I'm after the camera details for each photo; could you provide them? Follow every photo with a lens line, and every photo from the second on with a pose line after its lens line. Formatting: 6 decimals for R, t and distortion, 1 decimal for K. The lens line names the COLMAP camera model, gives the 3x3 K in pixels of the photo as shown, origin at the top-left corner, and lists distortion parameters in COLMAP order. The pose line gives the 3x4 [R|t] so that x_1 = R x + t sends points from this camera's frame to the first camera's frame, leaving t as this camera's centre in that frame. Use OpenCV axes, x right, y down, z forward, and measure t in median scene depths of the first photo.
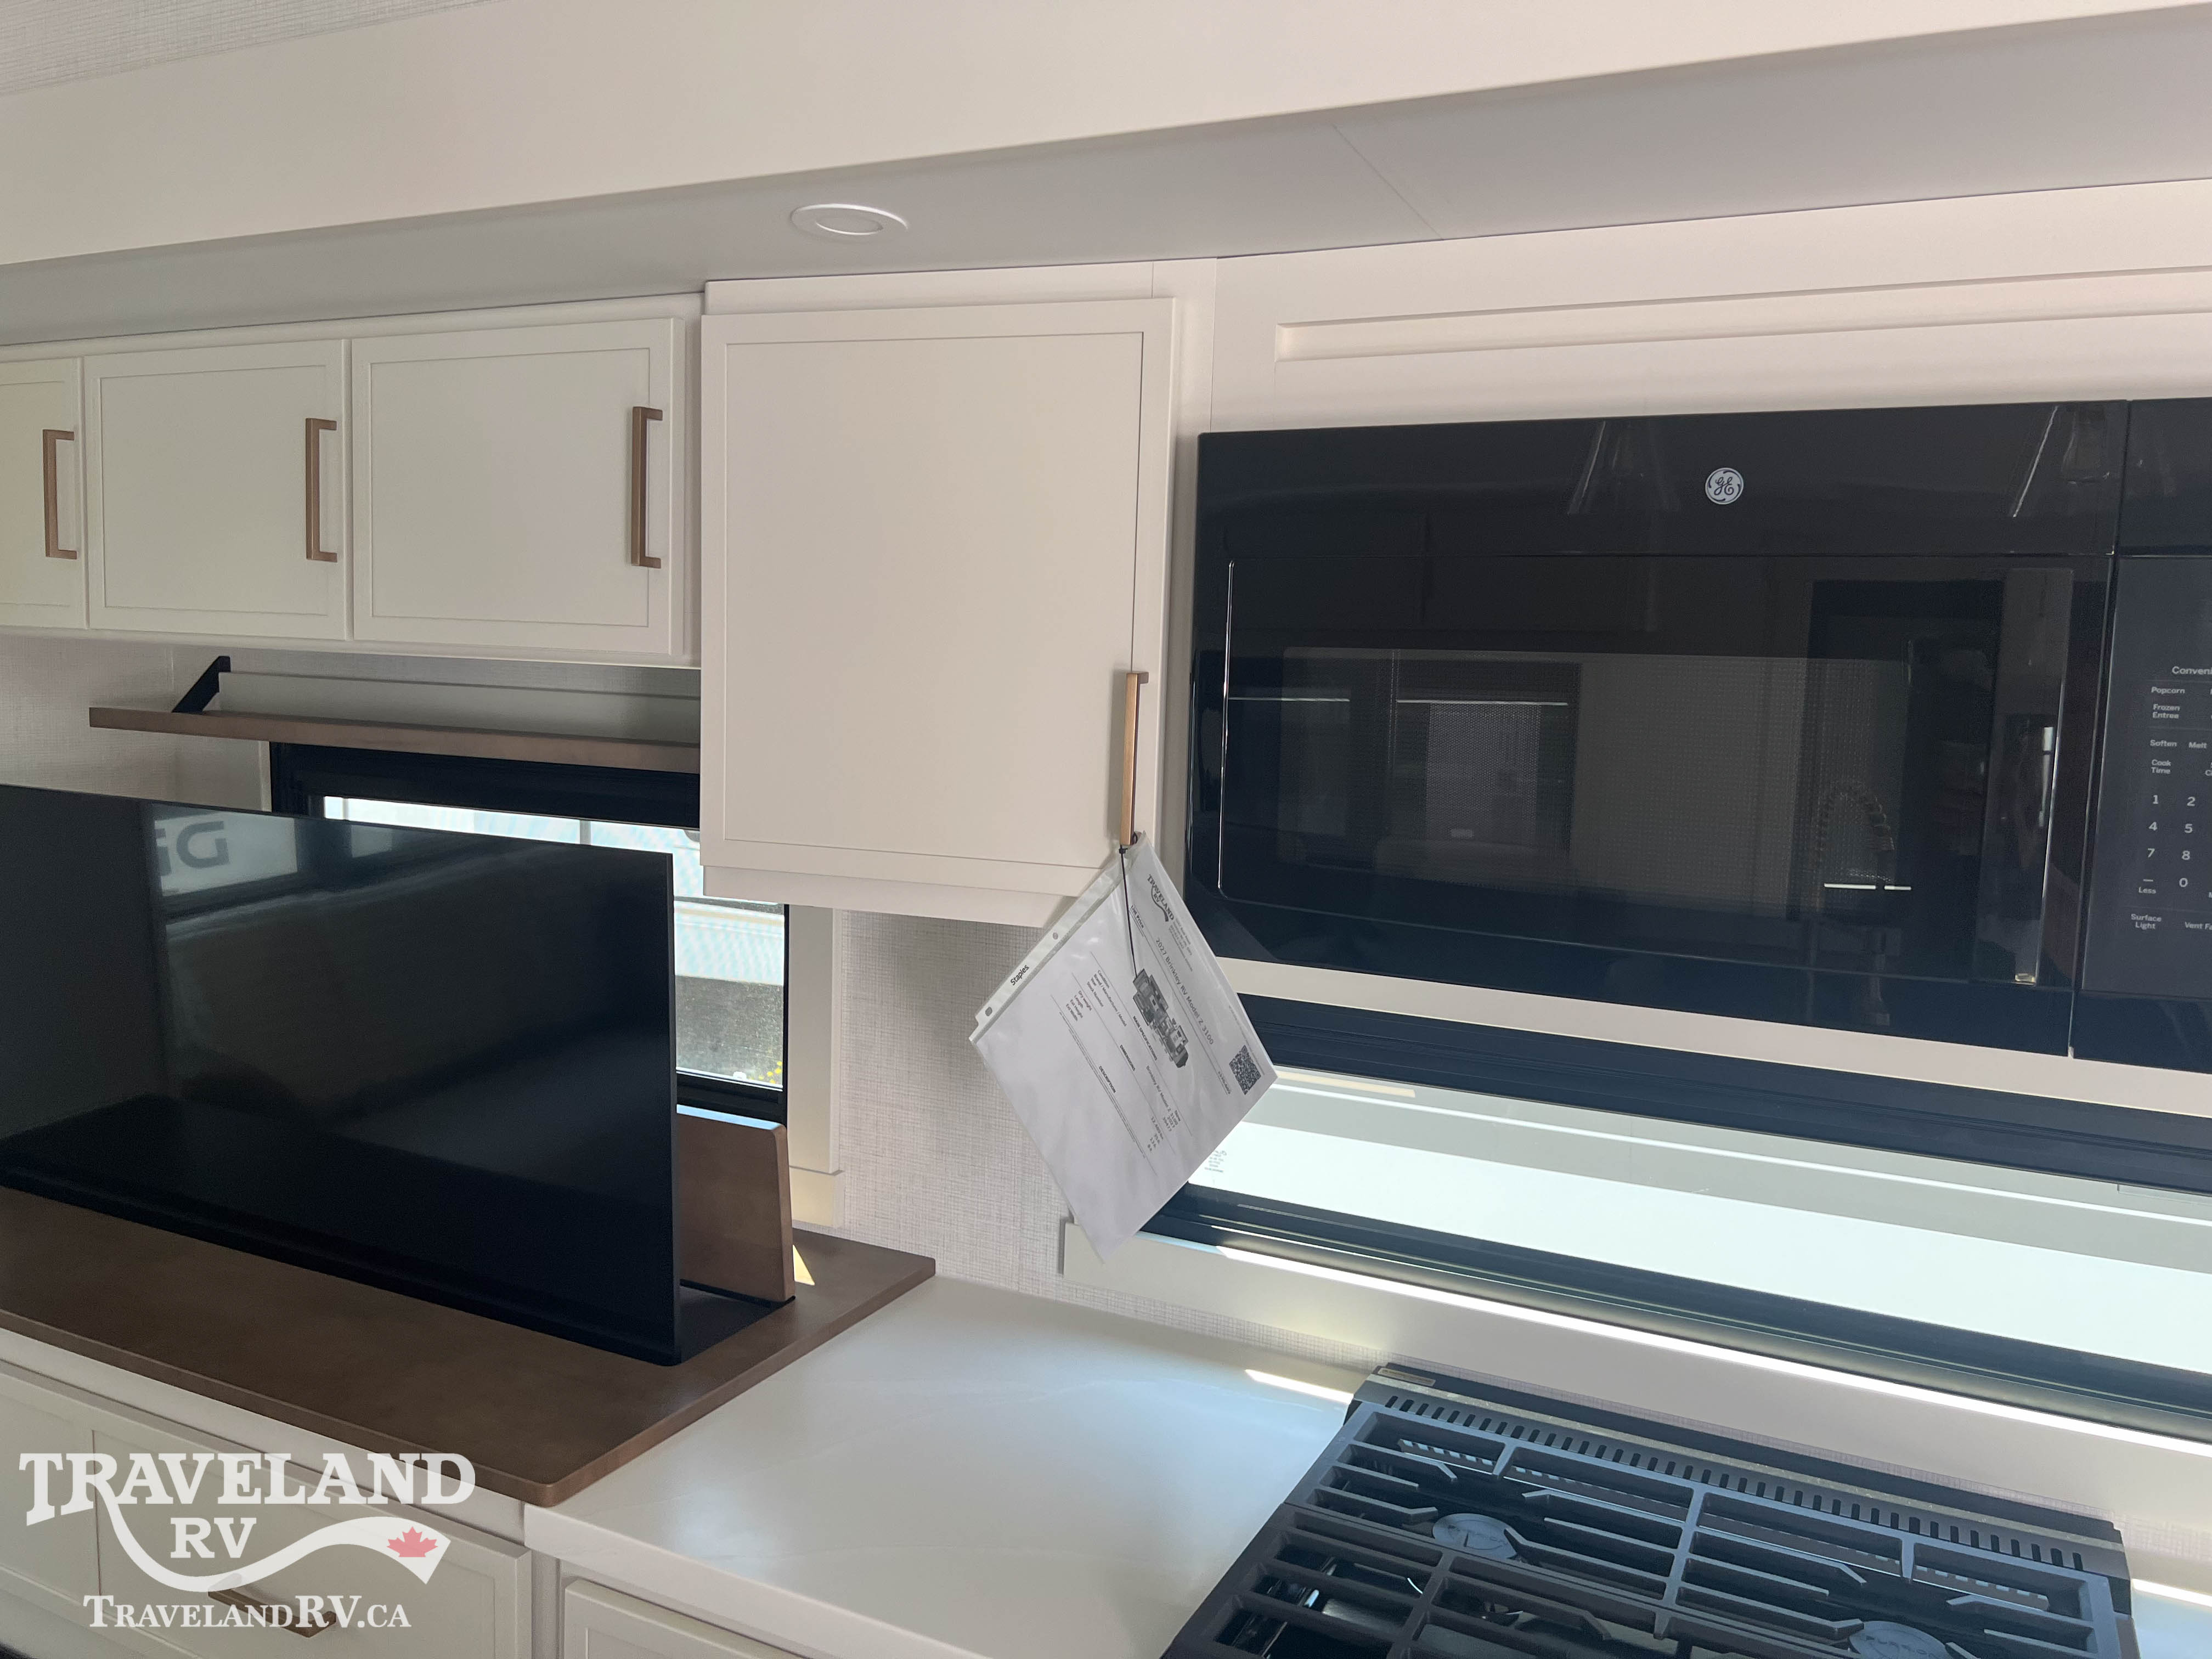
lens RADIAL K [[1663.1, 0, 1096.7], [0, 1663.1, 813.6], [0, 0, 1]] dist [0.049783, -0.063299]
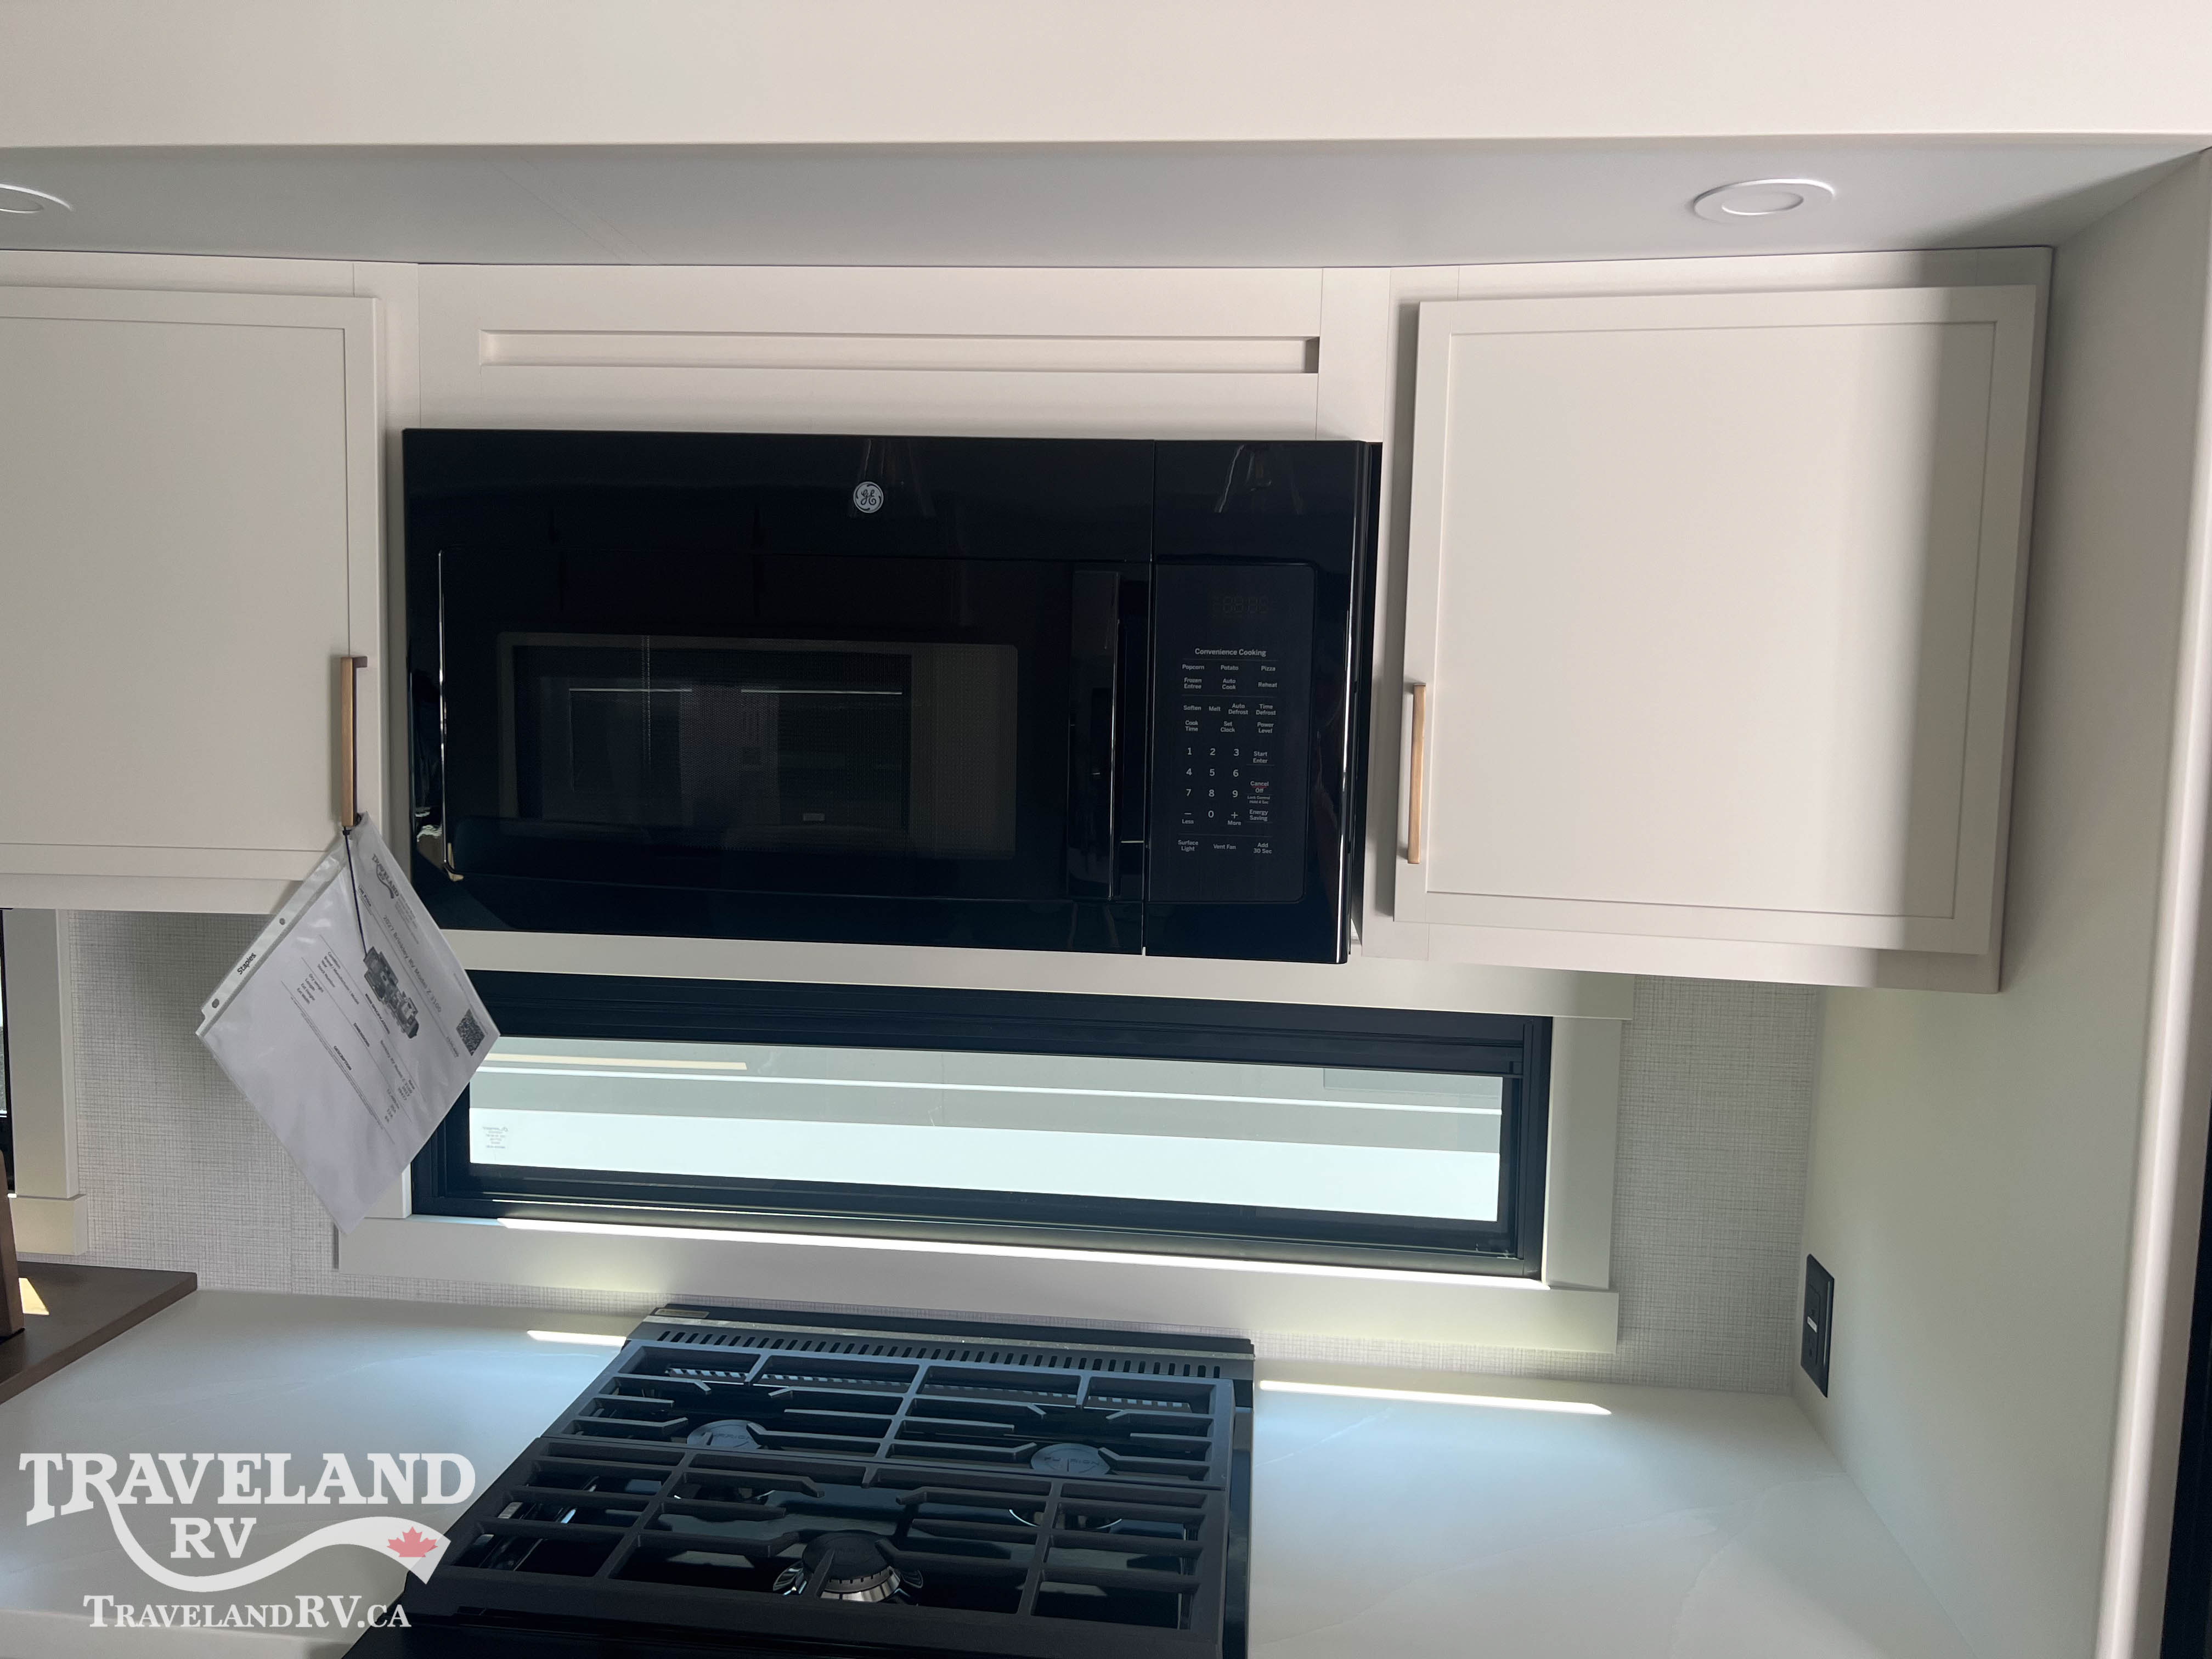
lens RADIAL K [[1663.1, 0, 1098.4], [0, 1663.1, 807.1], [0, 0, 1]] dist [0.049783, -0.063299]
pose [[0.936035, -0.038973, 0.349741, 0.087237], [0.038896, 0.999217, 0.007246, 0.016642], [-0.349750, 0.006821, 0.936818, -0.126878]]
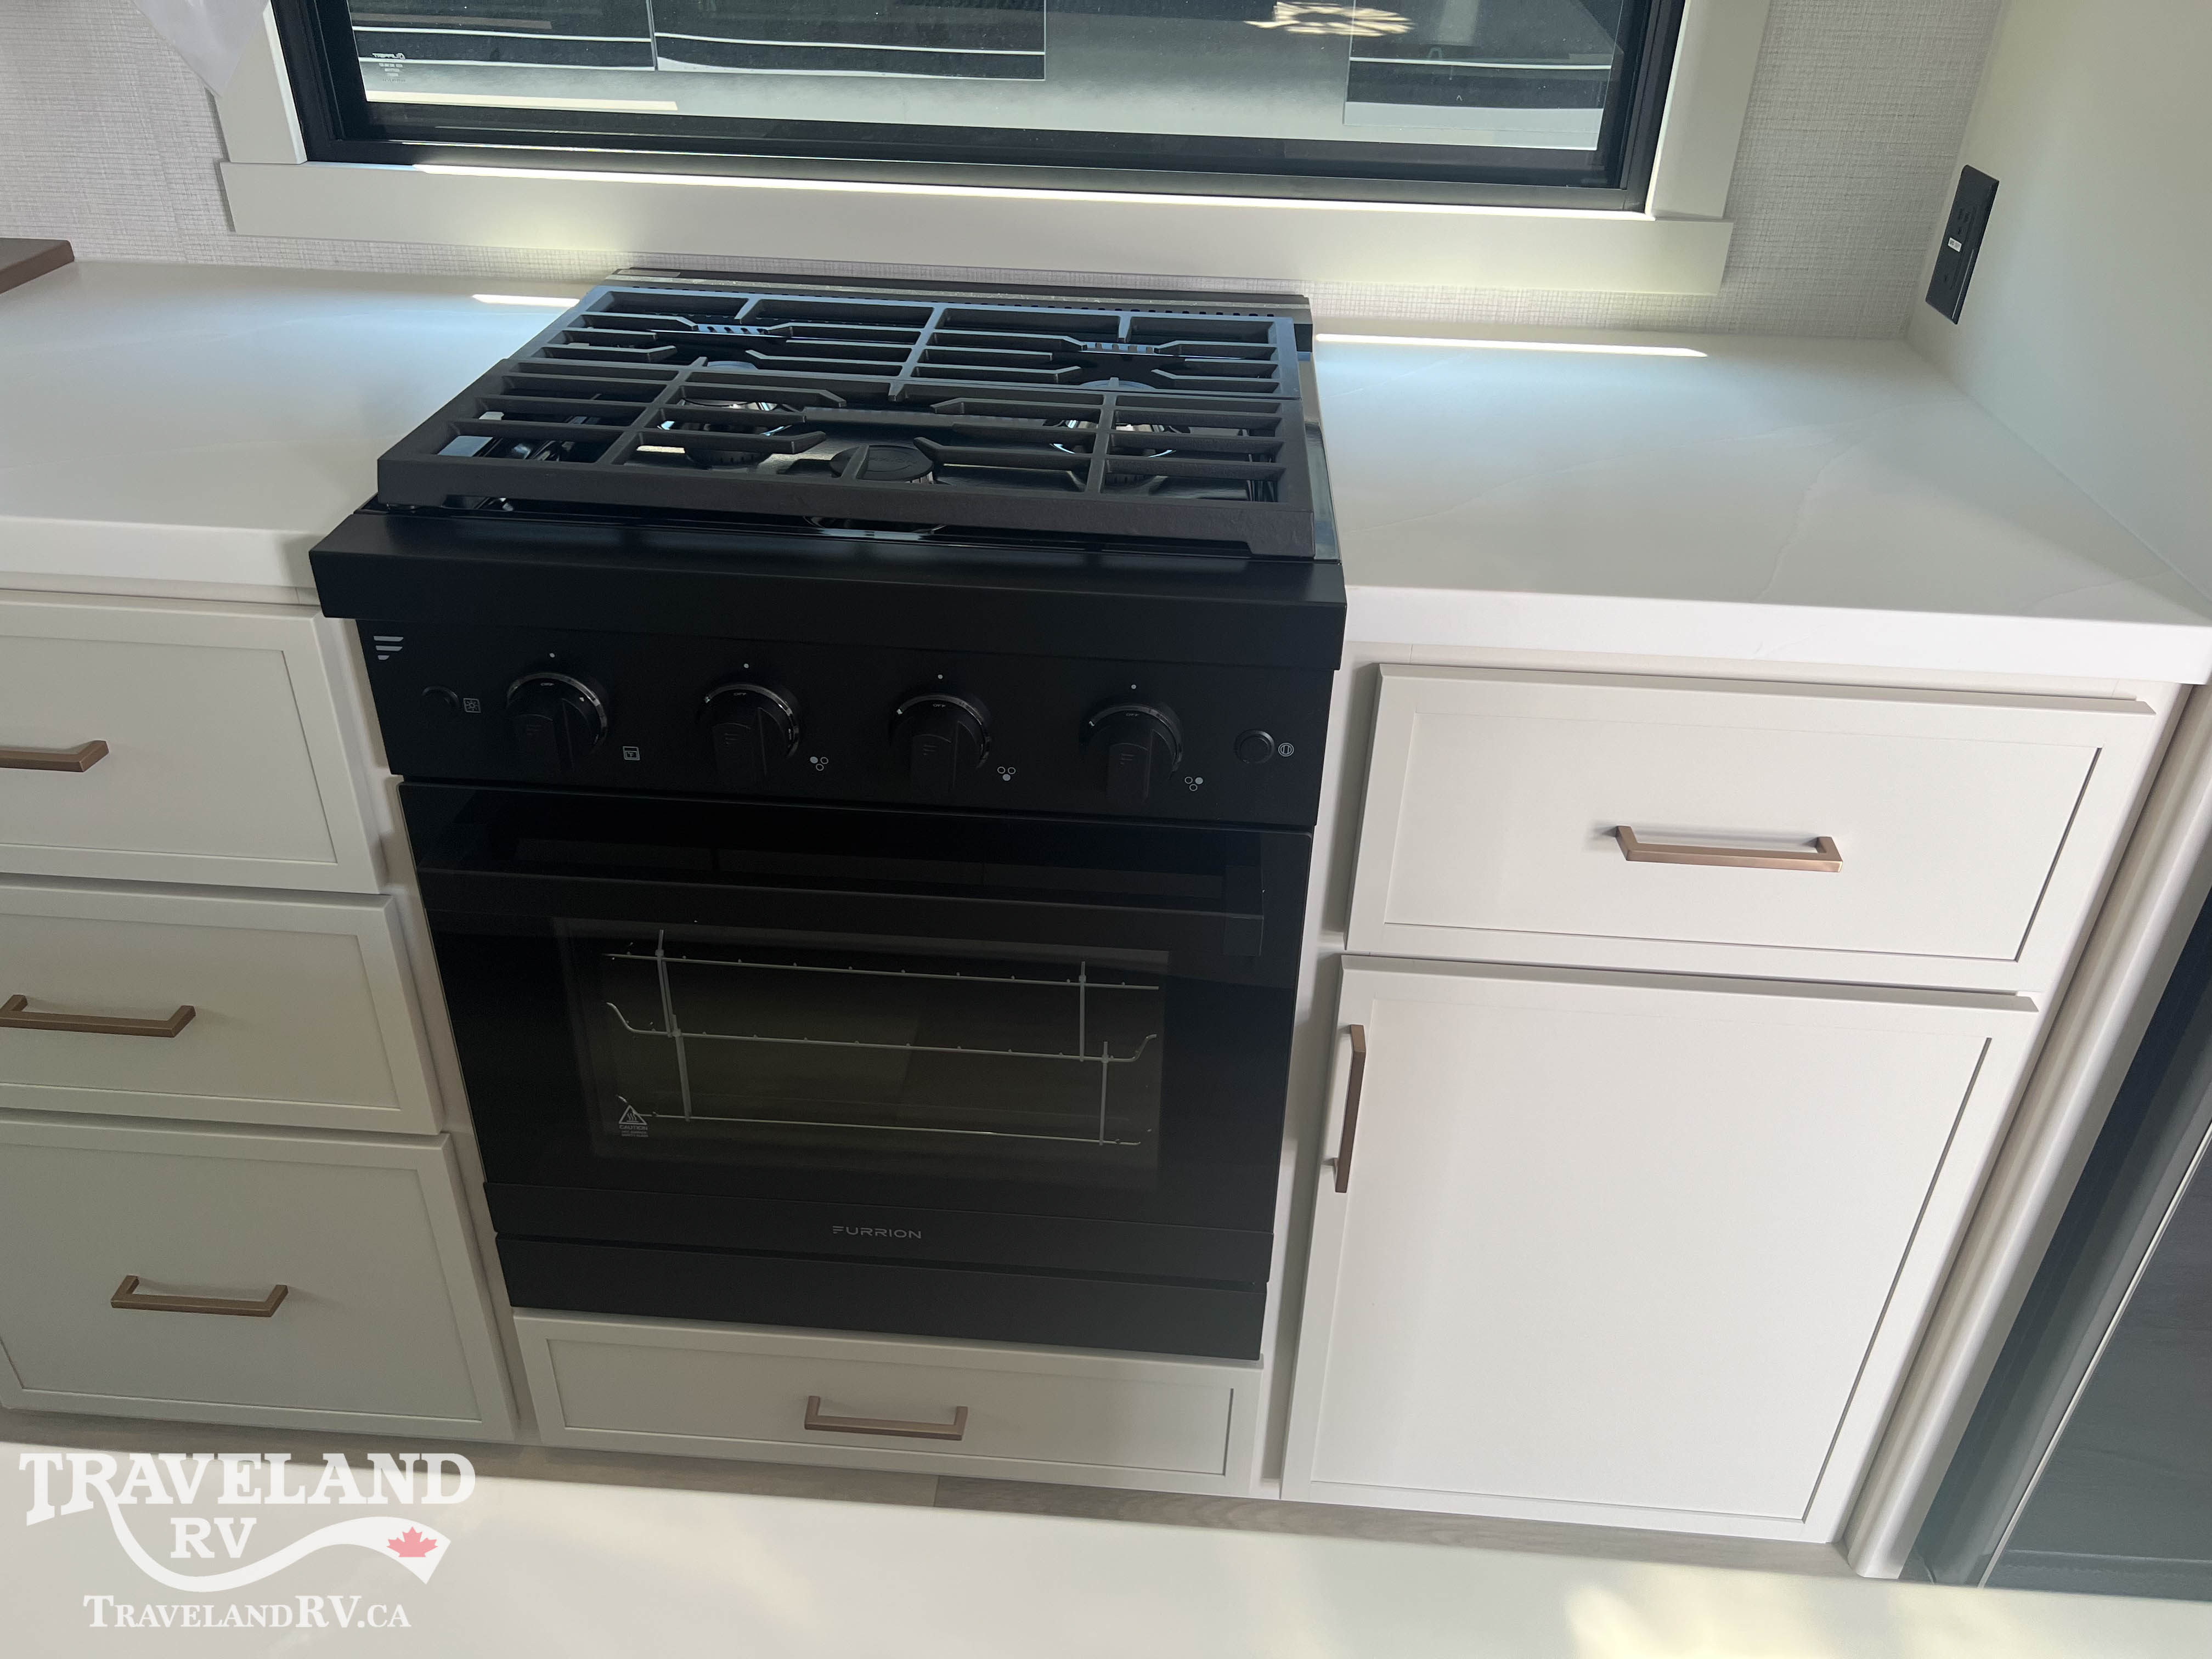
lens RADIAL K [[1663.1, 0, 1090.2], [0, 1663.1, 814.0], [0, 0, 1]] dist [0.049783, -0.063299]
pose [[0.923196, -0.212566, 0.320196, 0.059927], [0.044339, 0.886472, 0.460654, 0.223579], [-0.381764, -0.411077, 0.827812, 0.012965]]
